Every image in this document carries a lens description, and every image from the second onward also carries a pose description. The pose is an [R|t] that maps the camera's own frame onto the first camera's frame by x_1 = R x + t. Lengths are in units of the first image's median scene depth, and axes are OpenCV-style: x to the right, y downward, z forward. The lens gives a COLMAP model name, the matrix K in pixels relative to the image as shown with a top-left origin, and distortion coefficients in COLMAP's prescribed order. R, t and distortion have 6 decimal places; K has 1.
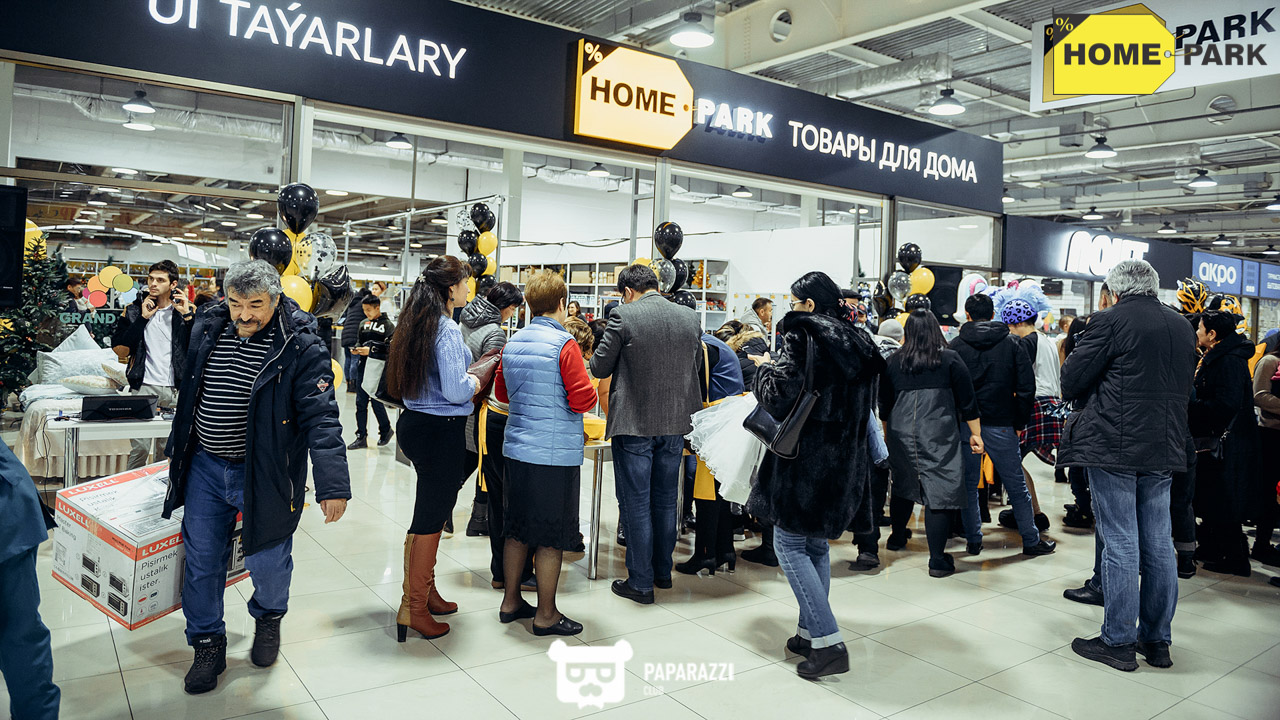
lens RADIAL K [[893.0, 0, 694.3], [0, 893.0, 305.6], [0, 0, 1]] dist [-0.050469, -0.003313]
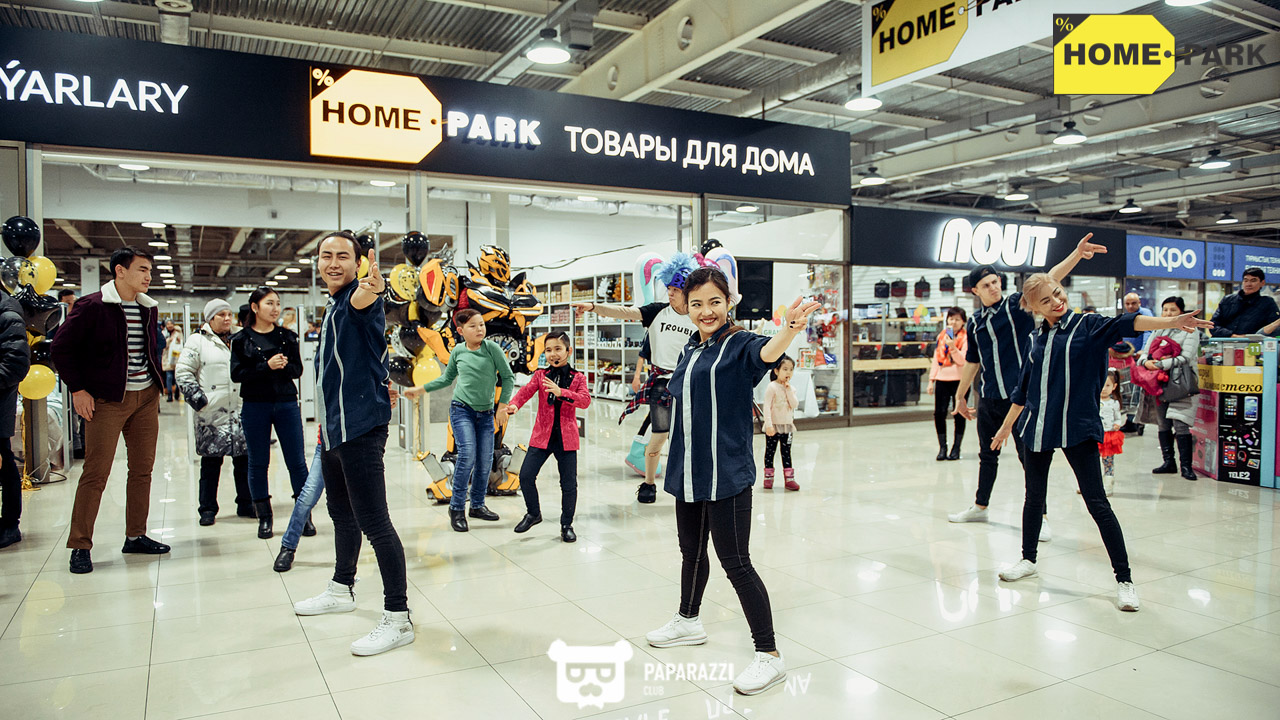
lens RADIAL K [[893.0, 0, 654.6], [0, 893.0, 374.6], [0, 0, 1]] dist [-0.050469, -0.003313]
pose [[0.987135, -0.037730, -0.155375, 0.399772], [0.045107, 0.998003, 0.044225, 0.041587], [0.153396, -0.050665, 0.986865, -0.009454]]
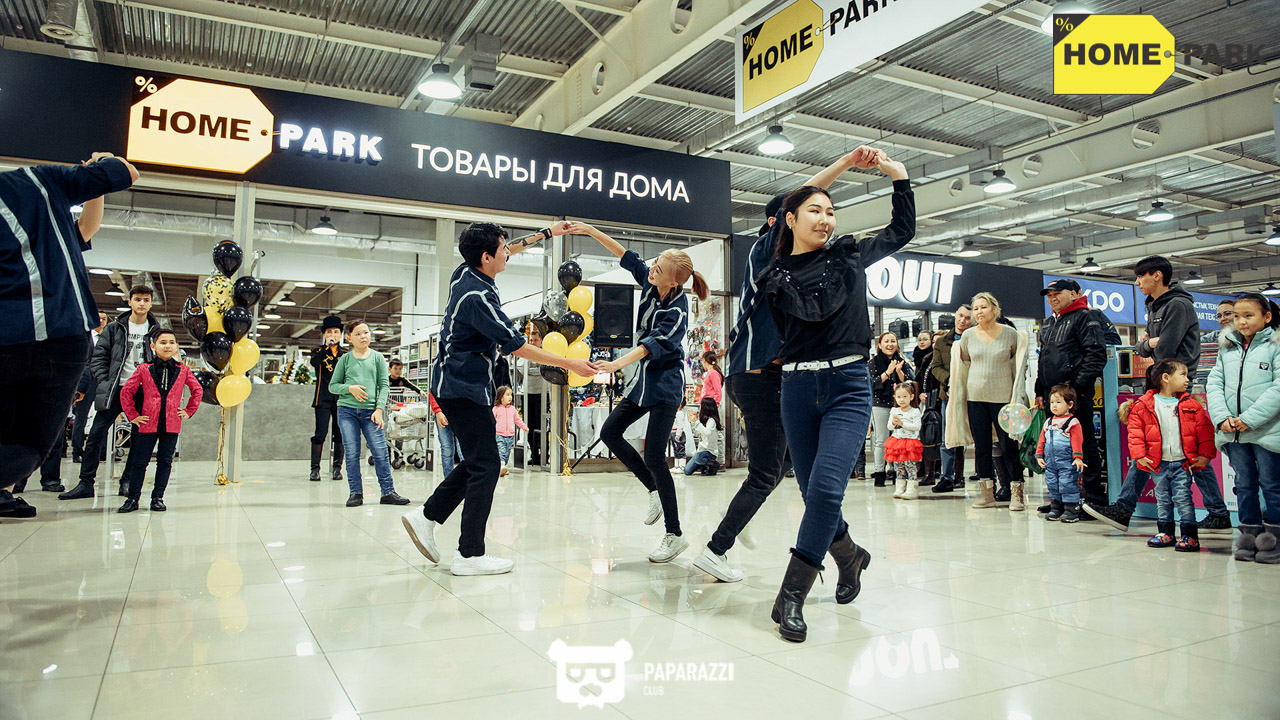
lens RADIAL K [[893.0, 0, 643.1], [0, 893.0, 308.7], [0, 0, 1]] dist [-0.050469, -0.003313]
pose [[0.986089, -0.051145, -0.158155, 0.574450], [0.034354, 0.993651, -0.107134, 0.104903], [0.162630, 0.100211, 0.981585, 0.087749]]
